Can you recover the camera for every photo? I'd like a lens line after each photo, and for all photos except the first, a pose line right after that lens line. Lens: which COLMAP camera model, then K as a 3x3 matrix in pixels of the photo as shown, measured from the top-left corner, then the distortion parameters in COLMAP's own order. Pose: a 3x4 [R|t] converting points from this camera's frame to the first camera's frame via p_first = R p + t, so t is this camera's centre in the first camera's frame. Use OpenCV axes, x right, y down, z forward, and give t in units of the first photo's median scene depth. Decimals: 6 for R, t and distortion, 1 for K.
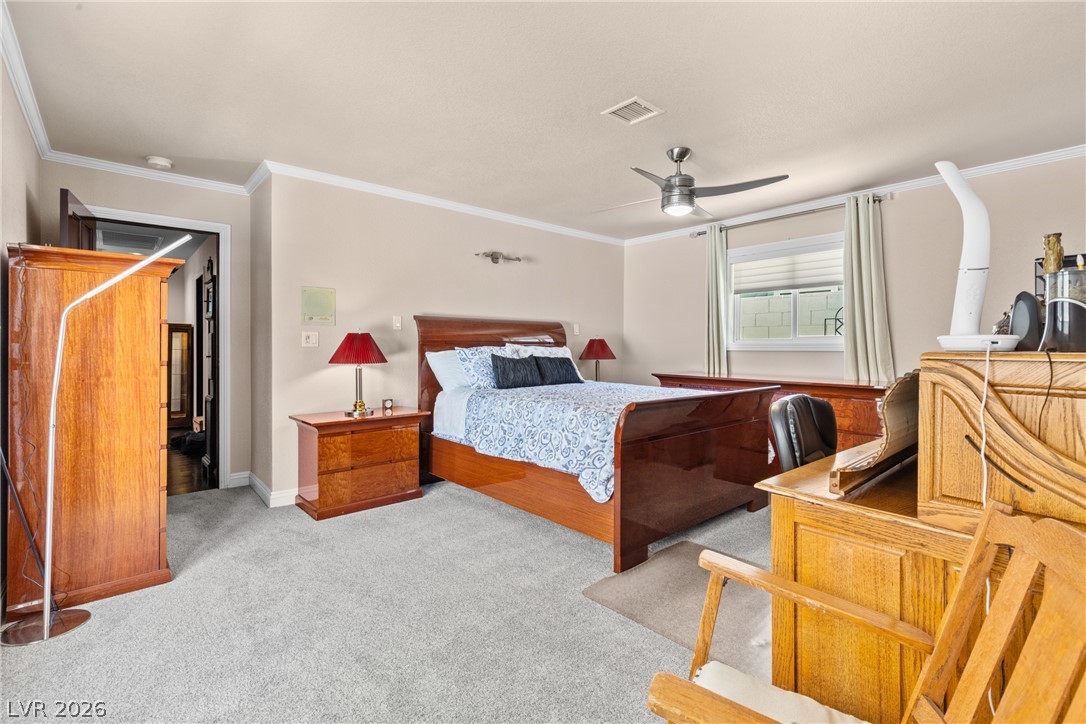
lens RADIAL K [[487.1, 0, 545.4], [0, 487.1, 360.7], [0, 0, 1]] dist [0.010401, 0.000390]
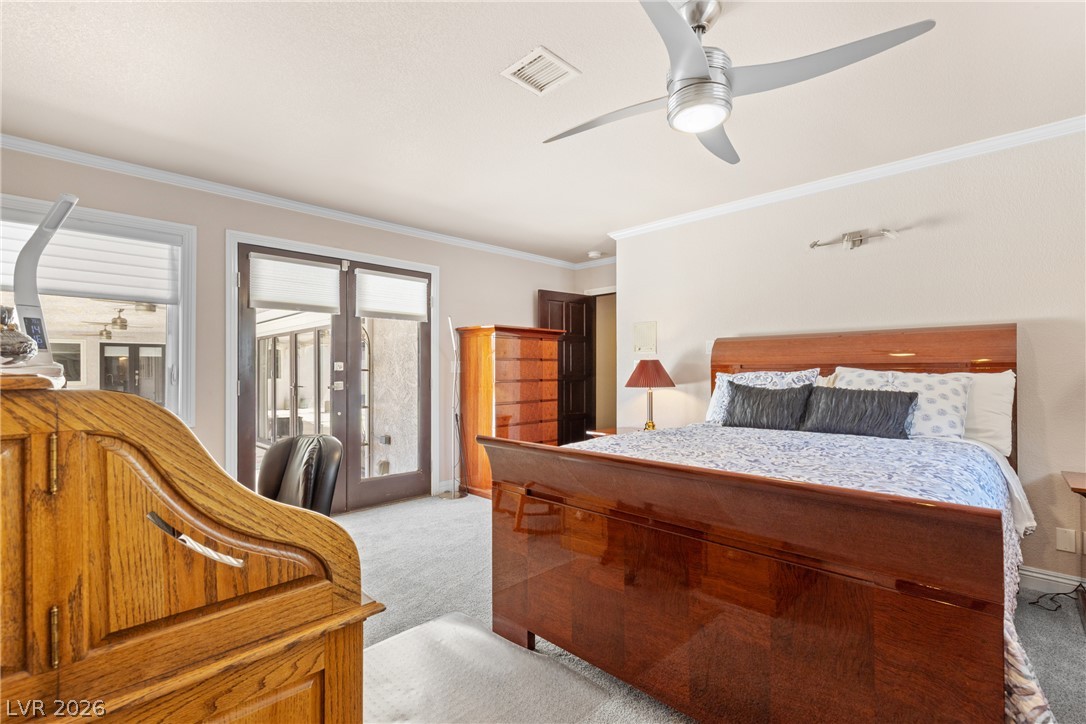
lens RADIAL K [[483.1, 0, 544.2], [0, 483.1, 372.2], [0, 0, 1]] dist [0.001837, 0.000233]
pose [[0.072545, -0.004975, -0.997353, 0.706641], [-0.031514, 0.999477, -0.007277, -0.013832], [0.996867, 0.031958, 0.072350, 0.707651]]
